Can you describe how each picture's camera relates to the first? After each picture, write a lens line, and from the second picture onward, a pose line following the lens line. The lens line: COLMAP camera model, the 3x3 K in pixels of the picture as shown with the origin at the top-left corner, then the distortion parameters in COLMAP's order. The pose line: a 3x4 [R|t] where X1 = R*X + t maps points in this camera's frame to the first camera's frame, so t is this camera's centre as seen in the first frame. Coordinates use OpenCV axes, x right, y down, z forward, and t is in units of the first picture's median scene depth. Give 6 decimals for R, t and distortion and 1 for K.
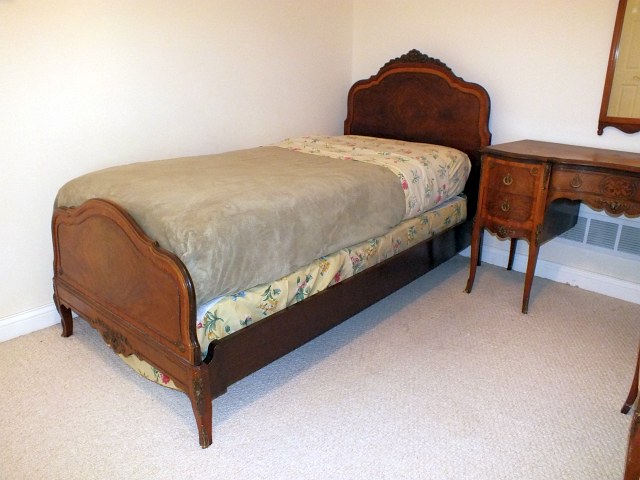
lens RADIAL K [[499.0, 0, 320.0], [0, 499.0, 240.0], [0, 0, 1]] dist [-0.142429, 0.106342]
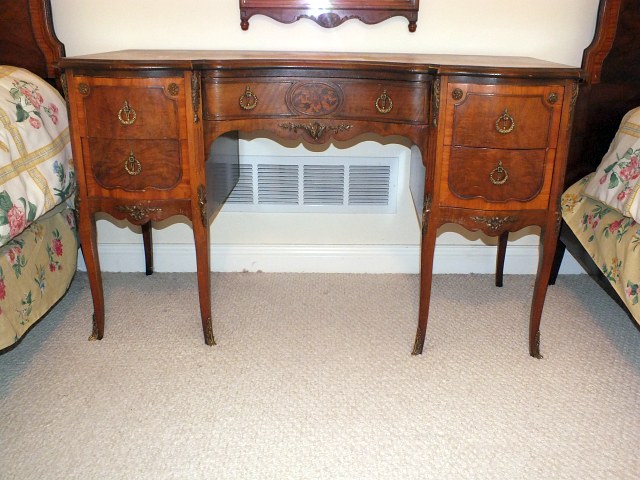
lens RADIAL K [[596.9, 0, 320.0], [0, 596.9, 240.0], [0, 0, 1]] dist [-0.055990, 0.014895]
pose [[0.716260, -0.236678, 0.656472, 0.085543], [0.219328, 0.969408, 0.110197, -0.017401], [-0.662470, 0.065053, 0.746259, 0.398221]]
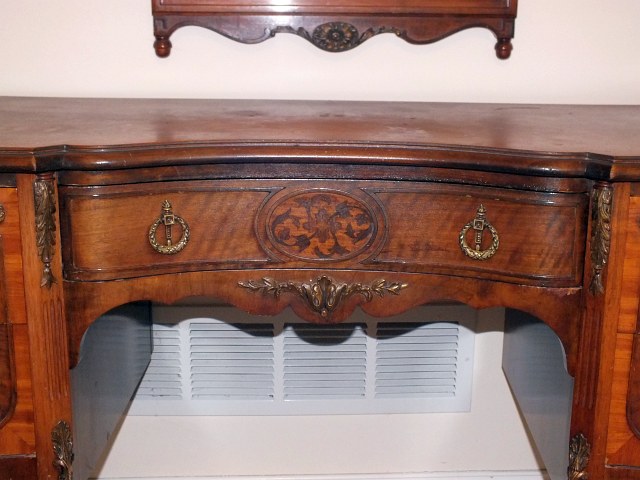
lens RADIAL K [[924.2, 0, 320.0], [0, 924.2, 240.0], [0, 0, 1]] dist [-0.031270, -0.014216]
pose [[0.689086, -0.179446, 0.702111, 0.230497], [0.230549, 0.972804, 0.022358, -0.100079], [-0.687028, 0.146465, 0.711717, 0.560876]]
